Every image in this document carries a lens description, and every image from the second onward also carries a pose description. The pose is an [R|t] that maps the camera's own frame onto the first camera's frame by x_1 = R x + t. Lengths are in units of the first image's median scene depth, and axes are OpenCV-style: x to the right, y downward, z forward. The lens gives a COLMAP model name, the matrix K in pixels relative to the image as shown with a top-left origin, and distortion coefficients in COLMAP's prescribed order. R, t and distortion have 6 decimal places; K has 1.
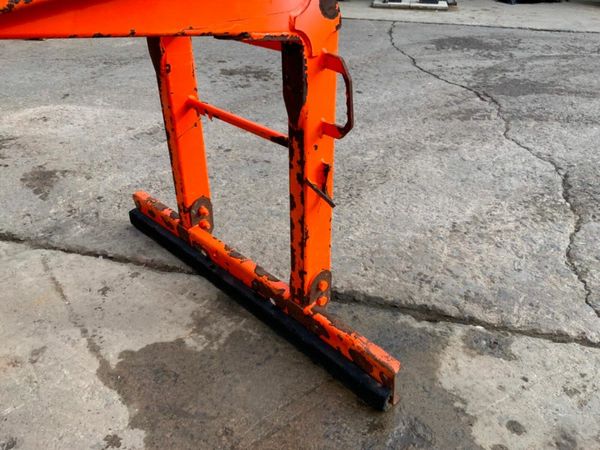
lens RADIAL K [[496.6, 0, 300.0], [0, 496.6, 225.0], [0, 0, 1]] dist [0.091817, -0.171718]
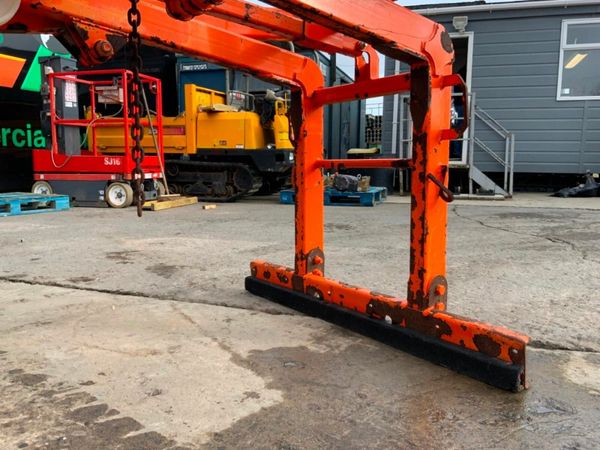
lens RADIAL K [[496.6, 0, 300.0], [0, 496.6, 225.0], [0, 0, 1]] dist [0.091817, -0.171718]
pose [[0.994002, 0.008992, -0.108995, -0.127610], [-0.053675, 0.908437, -0.414561, 0.420735], [0.095287, 0.417924, 0.903471, -0.062924]]
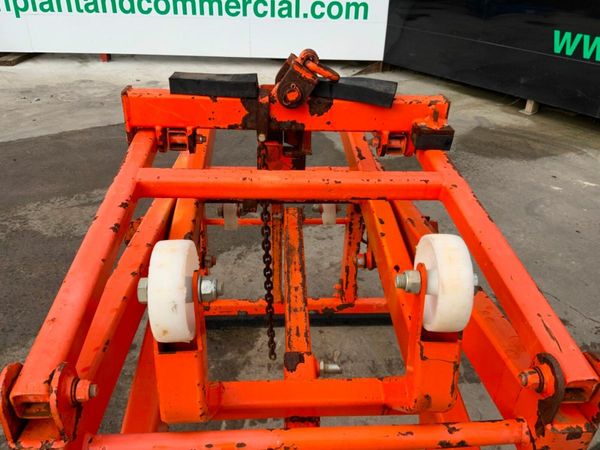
lens RADIAL K [[496.6, 0, 300.0], [0, 496.6, 225.0], [0, 0, 1]] dist [0.091817, -0.171718]
pose [[-0.649186, 0.351809, -0.674379, 0.154986], [-0.435708, 0.554733, 0.708823, -0.933871], [0.623471, 0.753990, -0.206839, 0.668184]]
